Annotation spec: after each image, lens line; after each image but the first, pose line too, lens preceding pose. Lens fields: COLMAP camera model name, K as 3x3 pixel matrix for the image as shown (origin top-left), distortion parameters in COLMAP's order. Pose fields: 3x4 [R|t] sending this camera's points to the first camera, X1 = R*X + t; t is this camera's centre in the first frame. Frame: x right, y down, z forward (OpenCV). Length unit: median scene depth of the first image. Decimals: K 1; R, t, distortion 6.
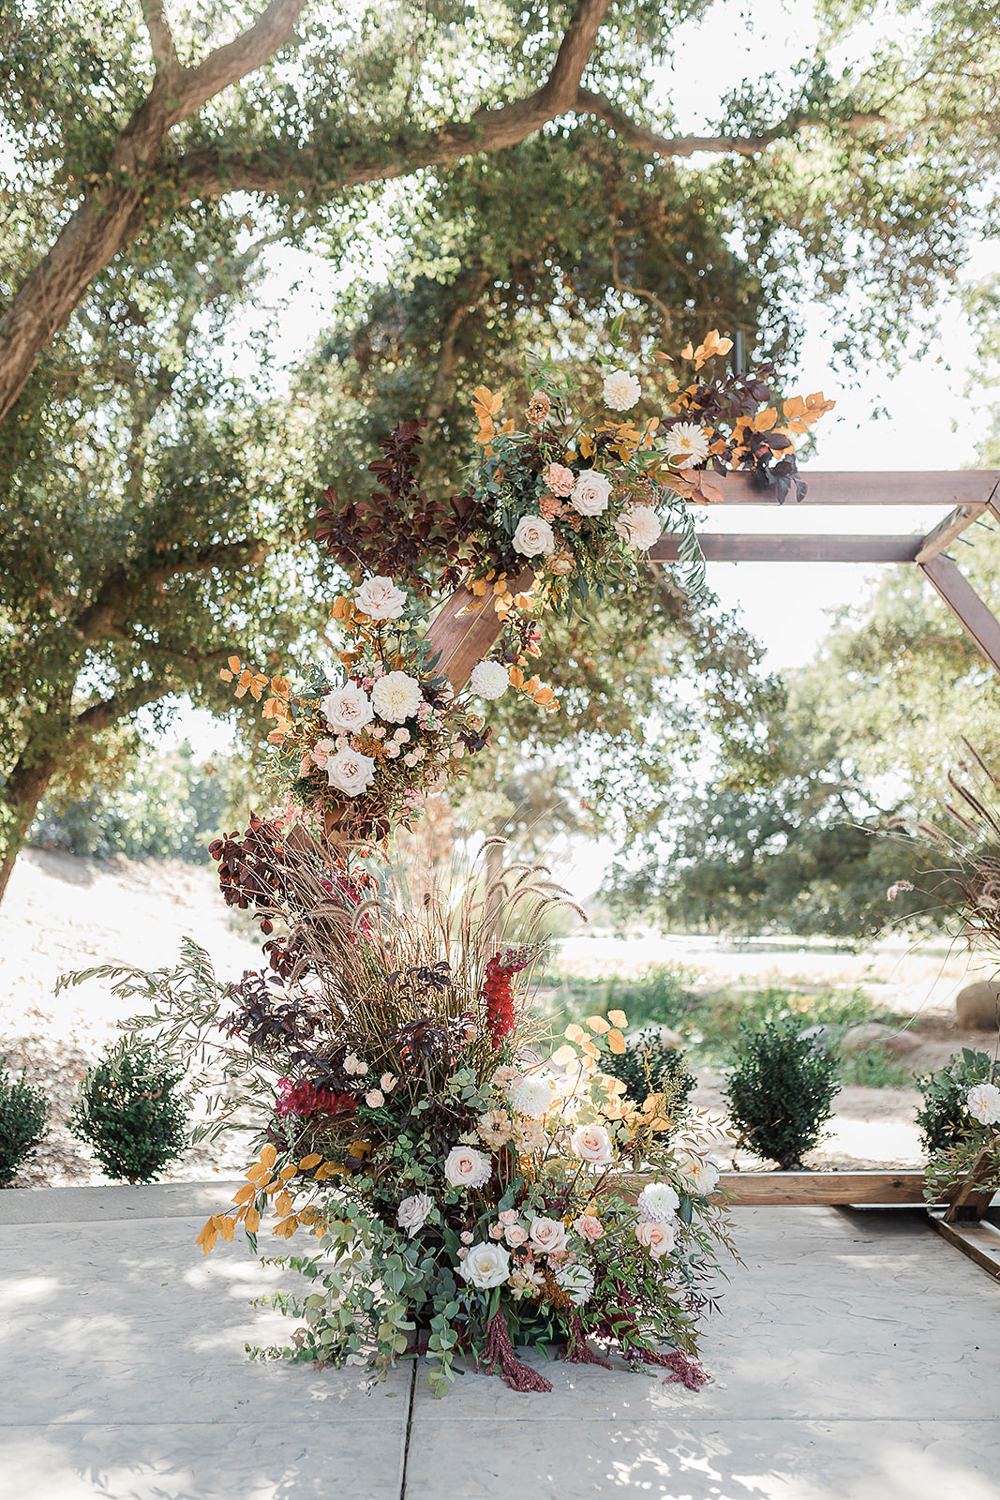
lens RADIAL K [[1472.4, 0, 506.8], [0, 1472.4, 769.4], [0, 0, 1]] dist [0.003088, -0.005574]
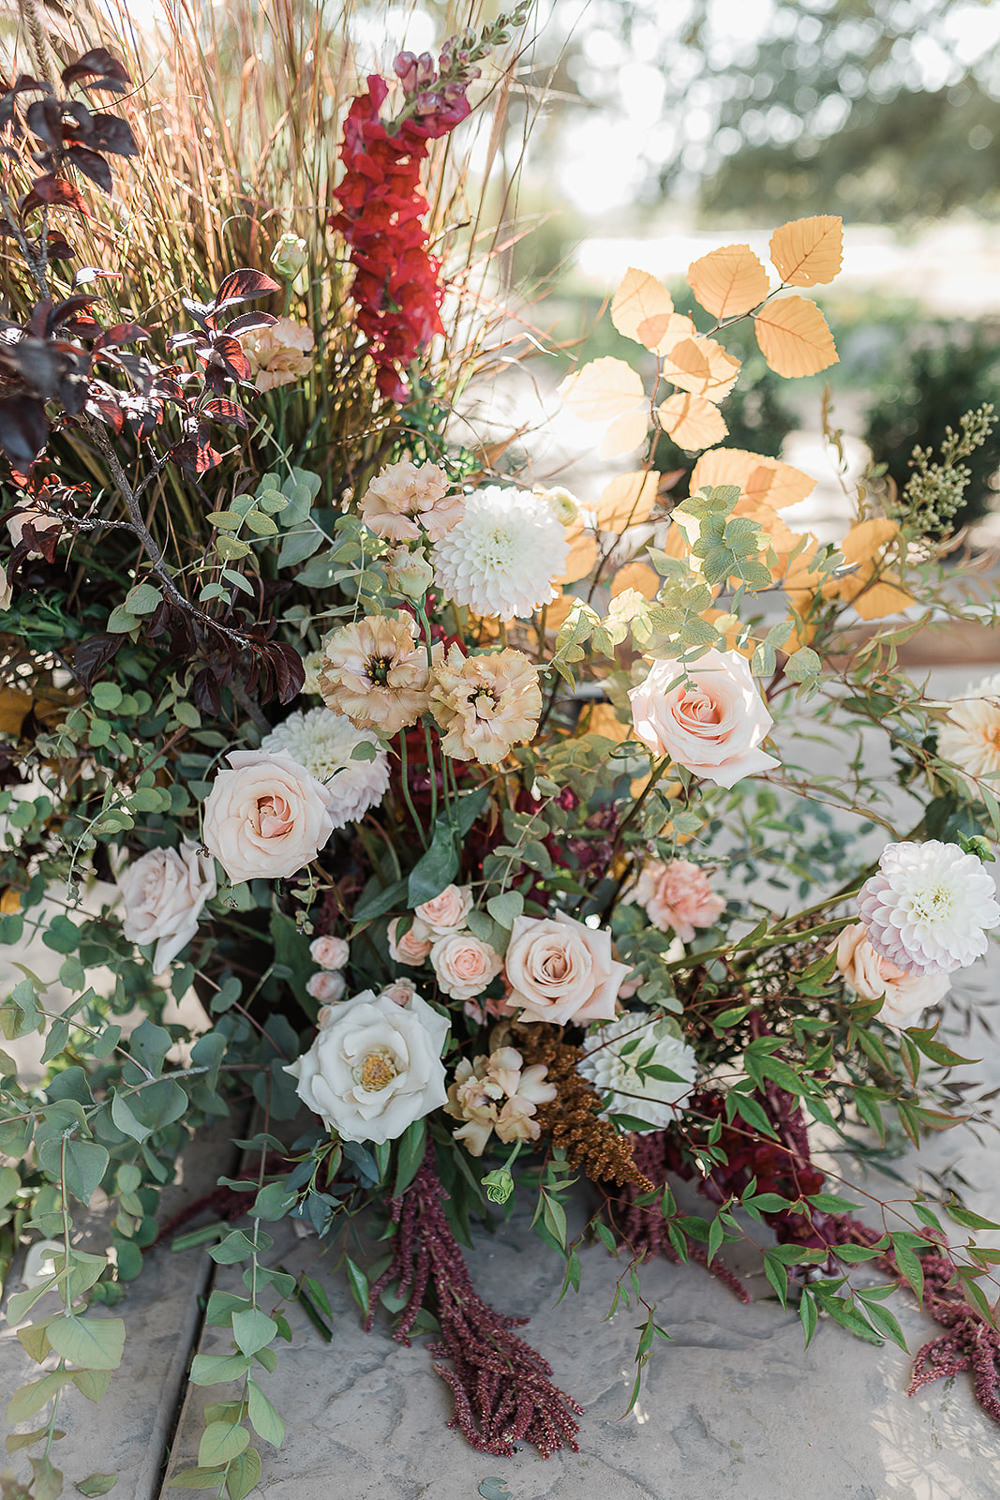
lens RADIAL K [[1472.4, 0, 506.8], [0, 1472.4, 769.4], [0, 0, 1]] dist [0.003088, -0.005574]
pose [[0.999244, -0.032265, -0.021669, 0.023319], [0.038487, 0.899202, 0.435838, 0.126209], [0.005423, -0.436342, 0.899764, 0.692533]]
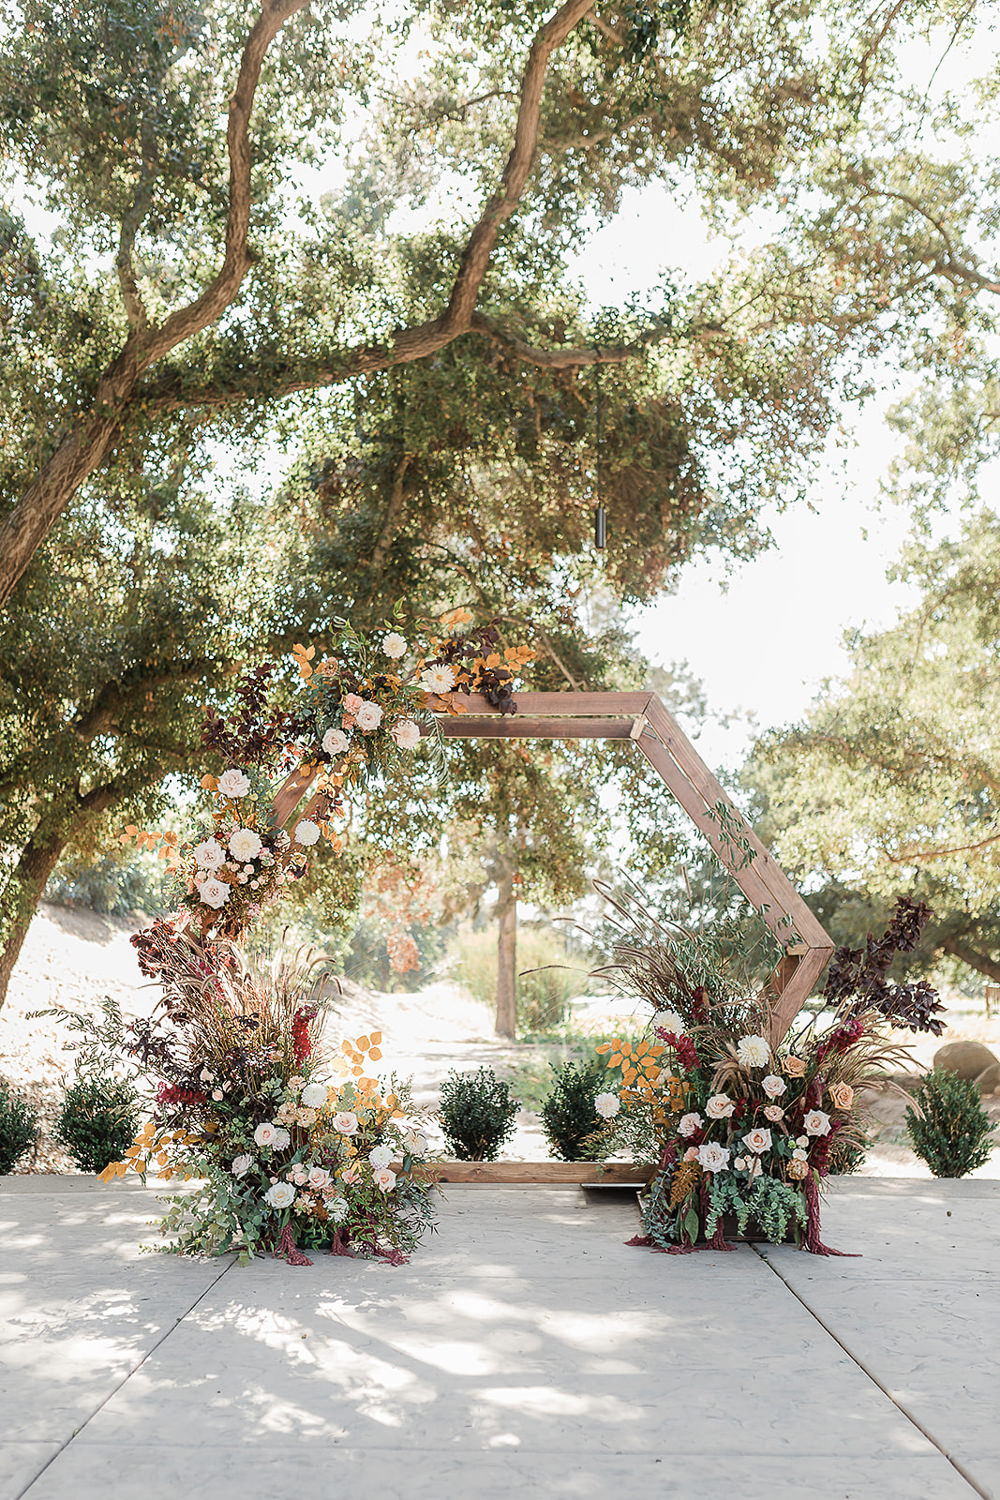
lens RADIAL K [[1534.5, 0, 494.2], [0, 1534.5, 805.3], [0, 0, 1]] dist [-0.007257, -0.005706]
pose [[0.999357, 0.003437, -0.035690, 0.273198], [-0.003776, 0.999948, -0.009439, -0.084428], [0.035656, 0.009568, 0.999318, -0.692605]]
